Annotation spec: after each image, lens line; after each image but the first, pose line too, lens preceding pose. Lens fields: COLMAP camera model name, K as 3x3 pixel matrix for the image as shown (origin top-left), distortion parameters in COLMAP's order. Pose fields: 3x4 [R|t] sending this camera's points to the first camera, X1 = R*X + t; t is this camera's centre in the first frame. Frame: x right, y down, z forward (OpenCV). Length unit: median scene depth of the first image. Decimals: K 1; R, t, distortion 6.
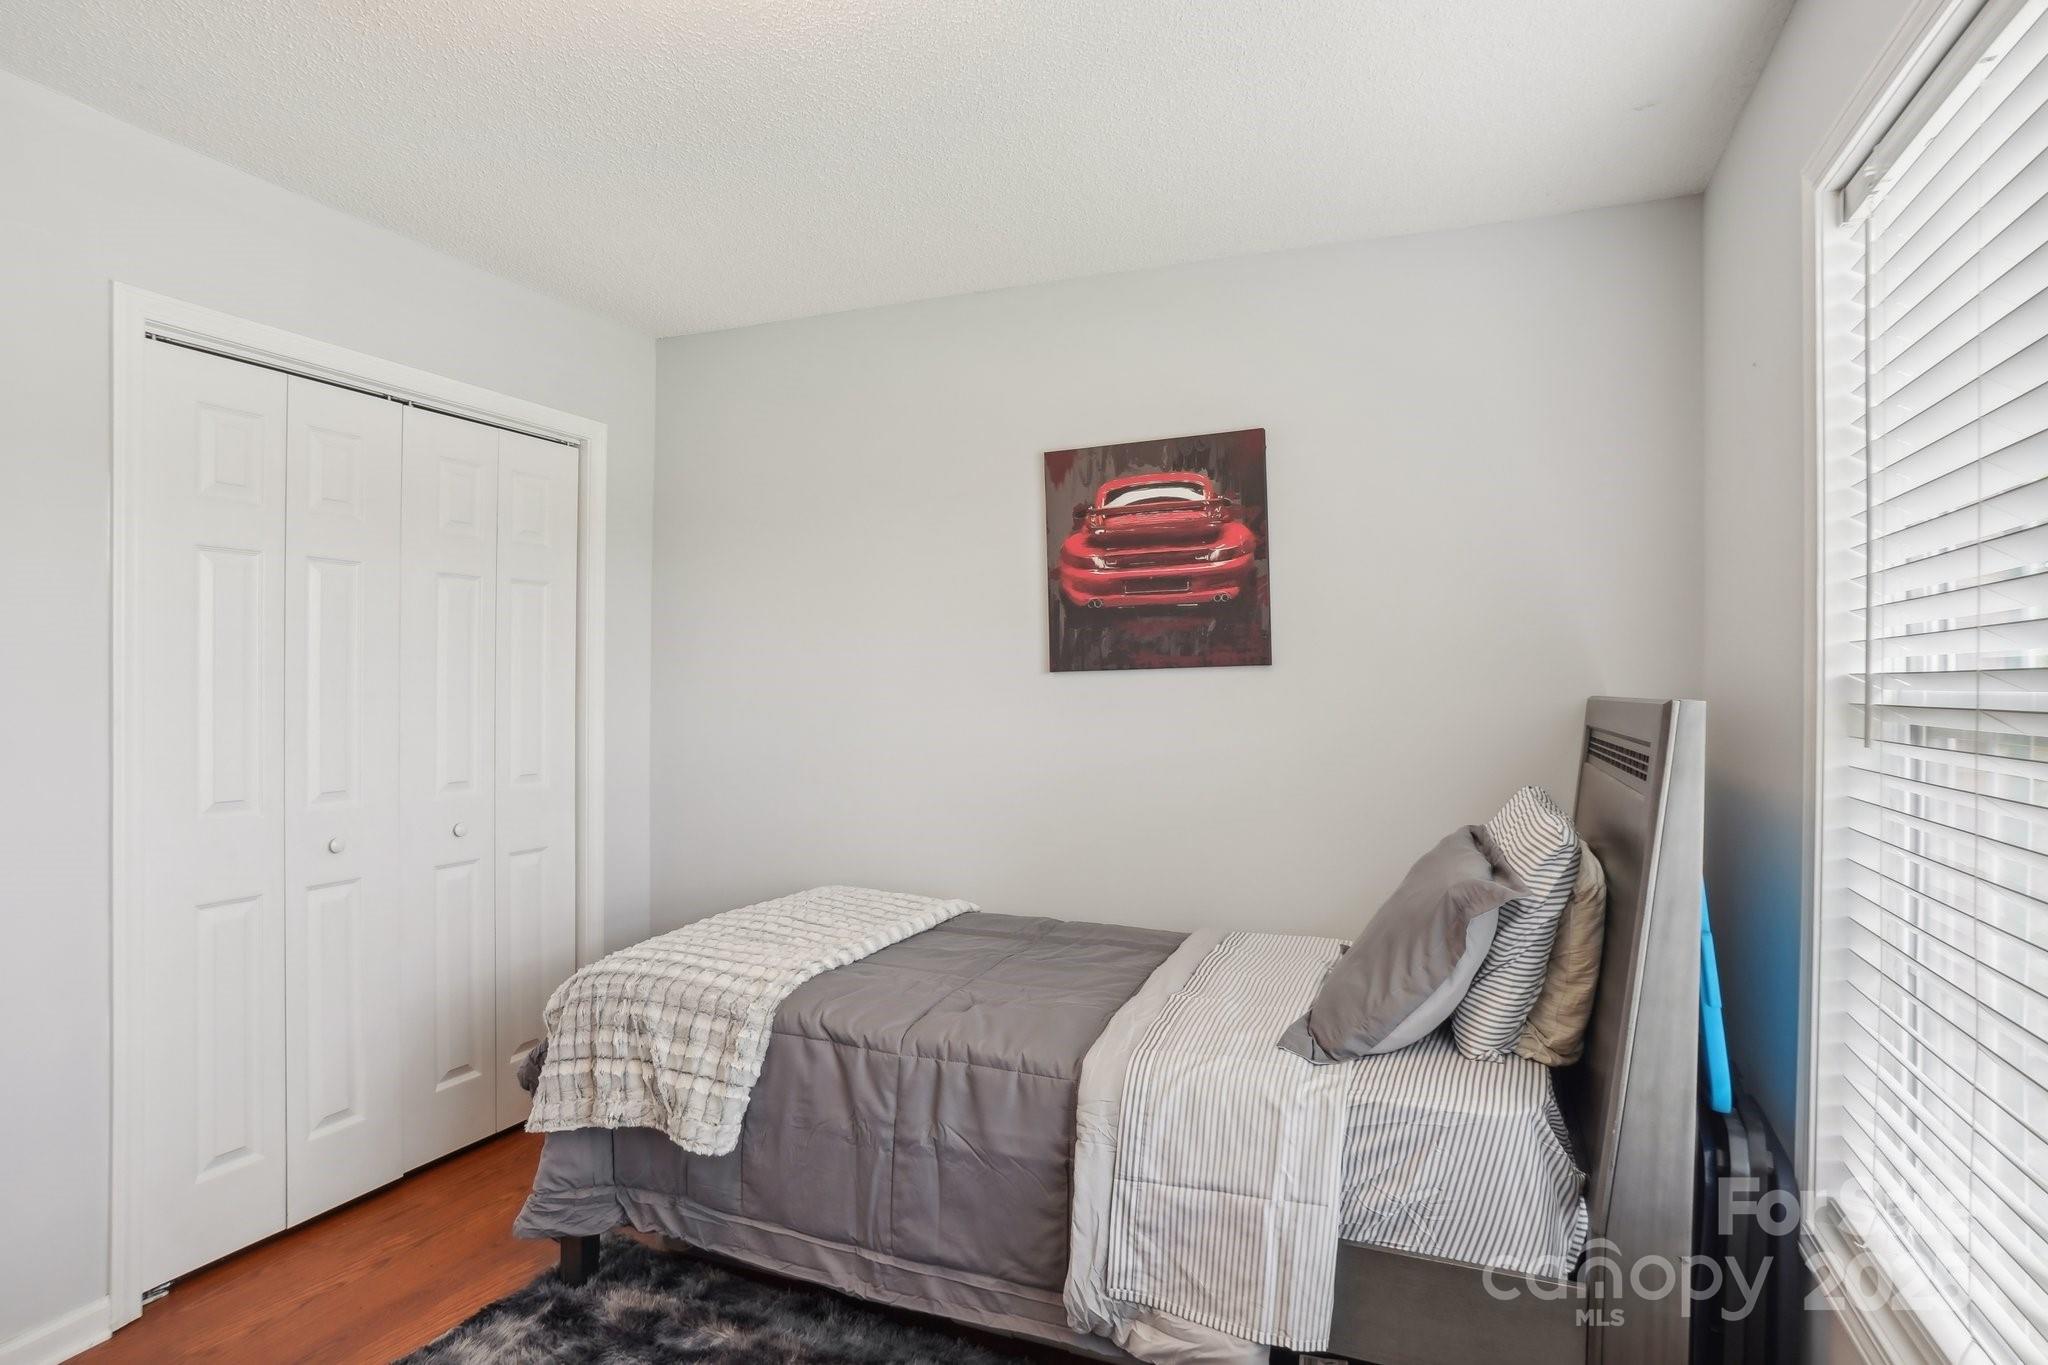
lens RADIAL K [[1120.3, 0, 1021.3], [0, 1120.3, 669.9], [0, 0, 1]] dist [-0.072716, 0.043907]
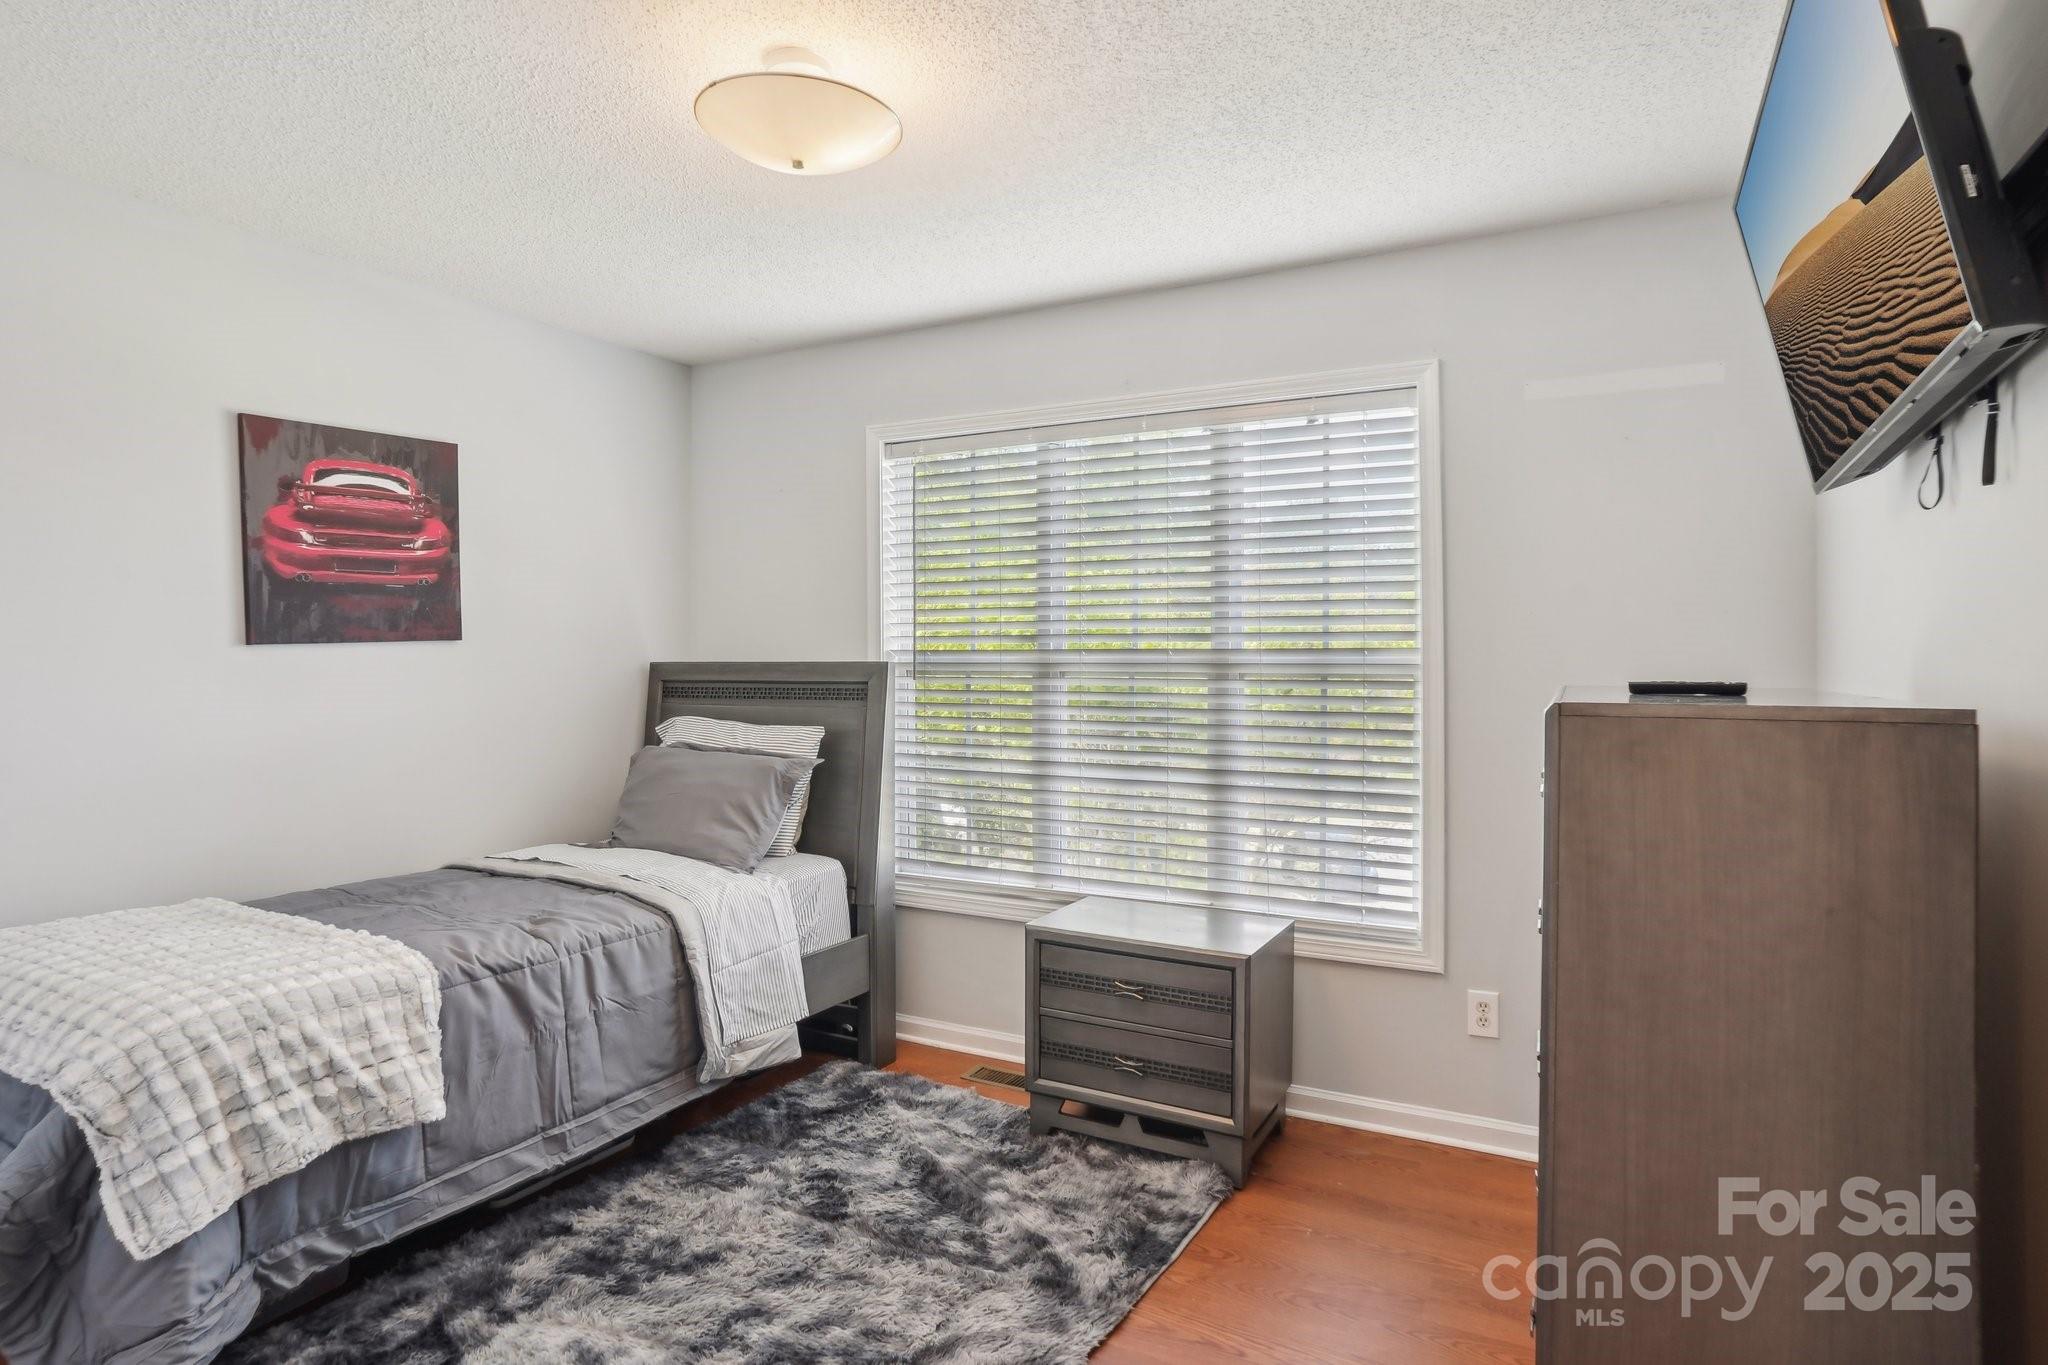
lens RADIAL K [[1086.9, 0, 1017.7], [0, 1086.9, 670.3], [0, 0, 1]] dist [-0.069307, 0.042278]
pose [[0.105364, -0.017676, 0.994277, -0.869491], [-0.004499, 0.999823, 0.018252, 0.004465], [-0.994424, -0.006396, 0.105266, 0.268728]]
